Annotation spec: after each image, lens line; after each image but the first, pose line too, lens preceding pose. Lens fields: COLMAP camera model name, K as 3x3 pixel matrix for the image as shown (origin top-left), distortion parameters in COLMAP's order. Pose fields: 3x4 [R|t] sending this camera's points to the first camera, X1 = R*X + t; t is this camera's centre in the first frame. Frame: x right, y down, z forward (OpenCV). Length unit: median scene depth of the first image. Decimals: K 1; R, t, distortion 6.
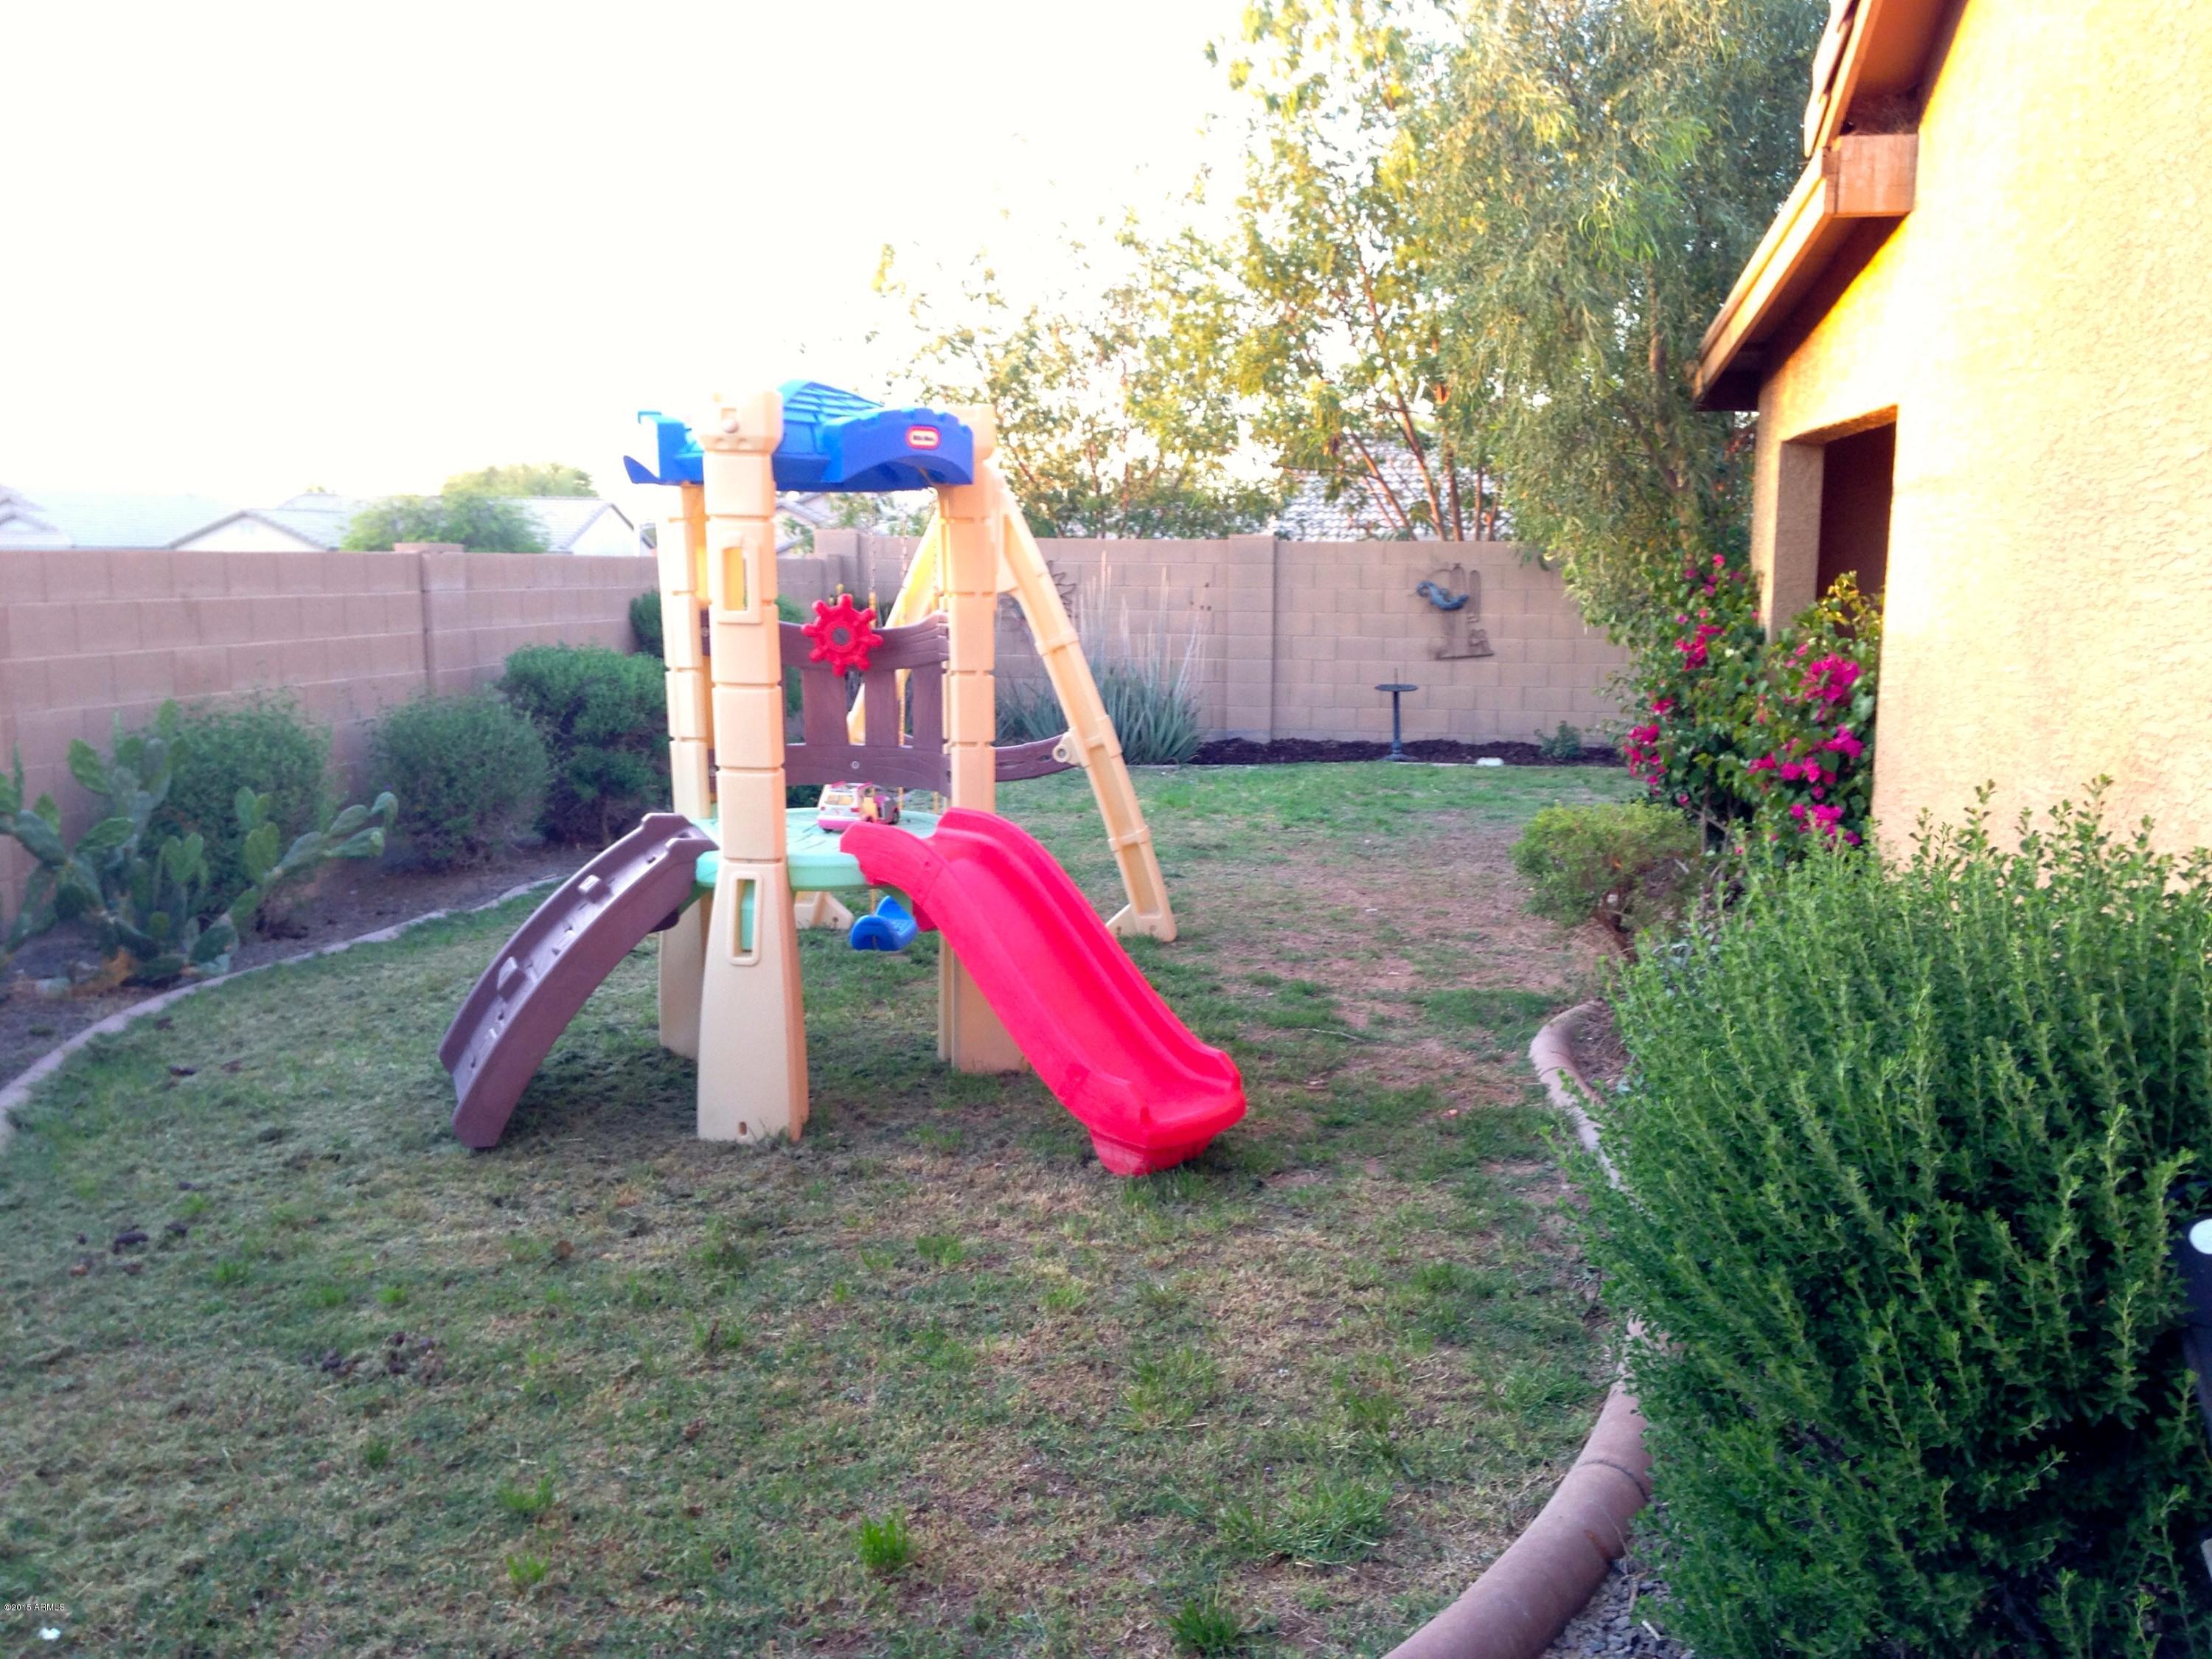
lens RADIAL K [[2085.2, 0, 1103.6], [0, 2085.2, 840.8], [0, 0, 1]] dist [0.075618, 0.000000]
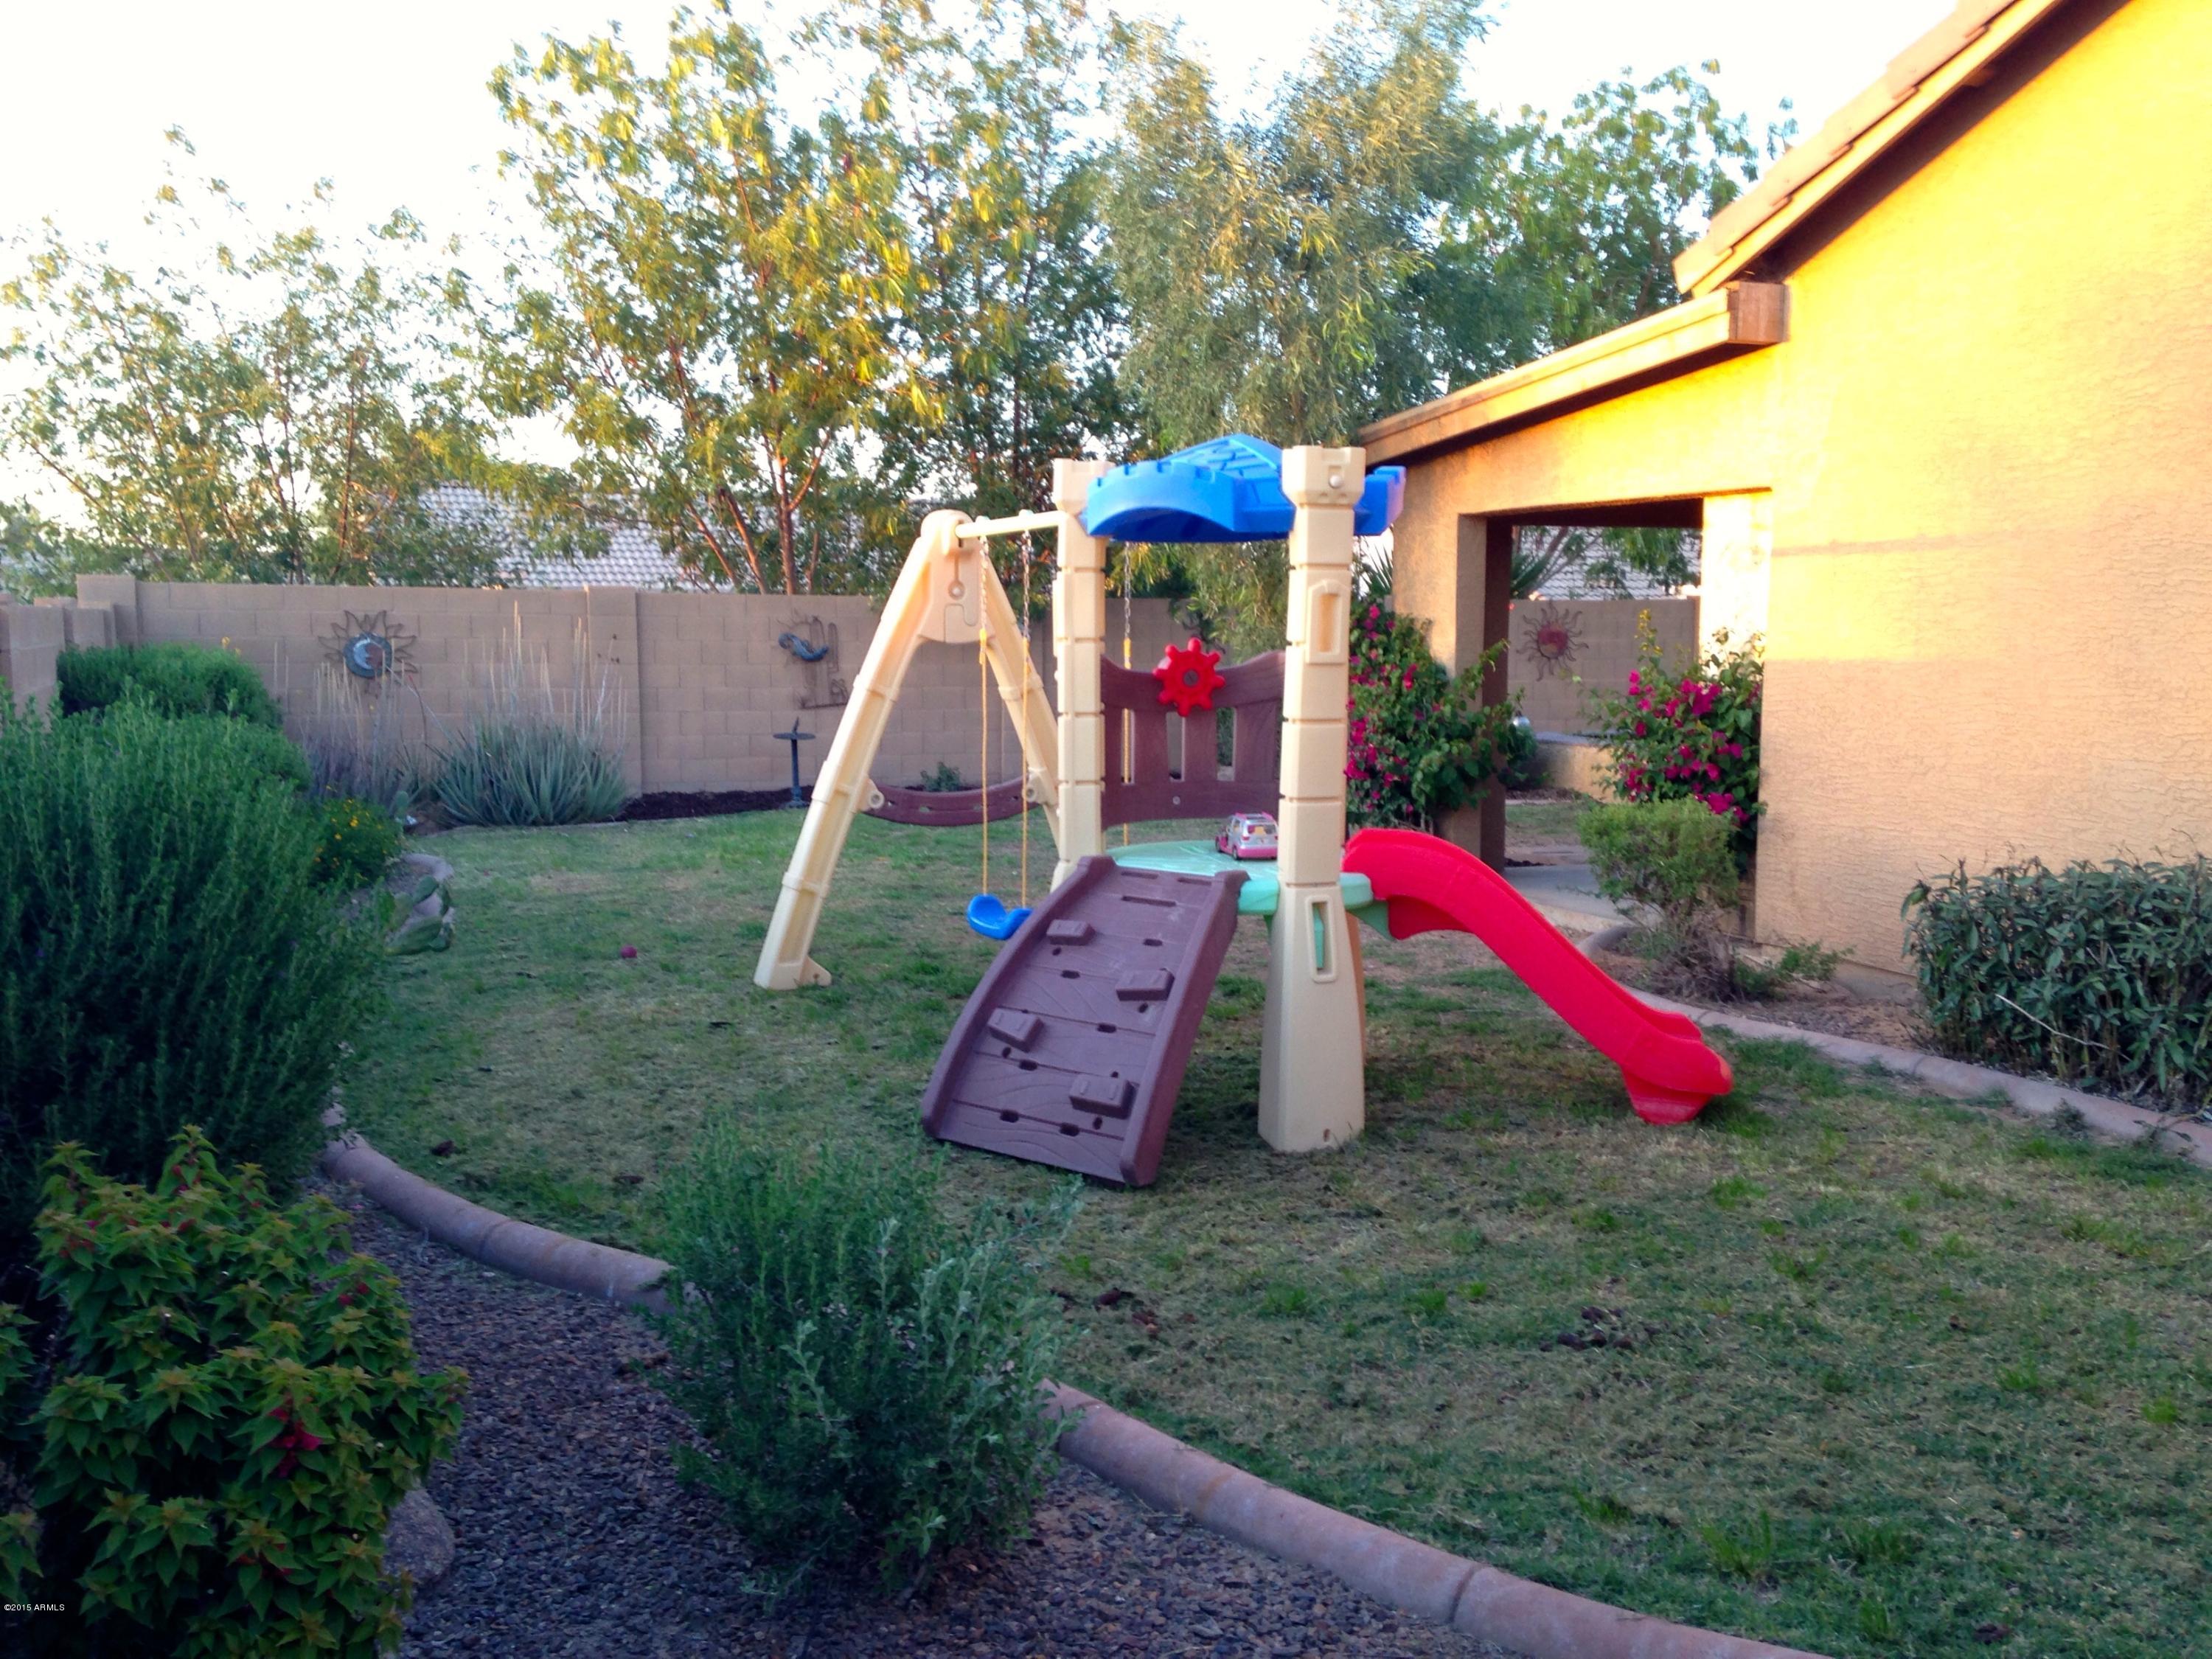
lens RADIAL K [[2085.2, 0, 1100.6], [0, 2085.2, 820.2], [0, 0, 1]] dist [0.075618, 0.000000]
pose [[0.838592, -0.053299, 0.542146, -0.297479], [0.073029, 0.997218, -0.014923, -0.005538], [-0.539842, 0.052107, 0.840152, 0.056432]]
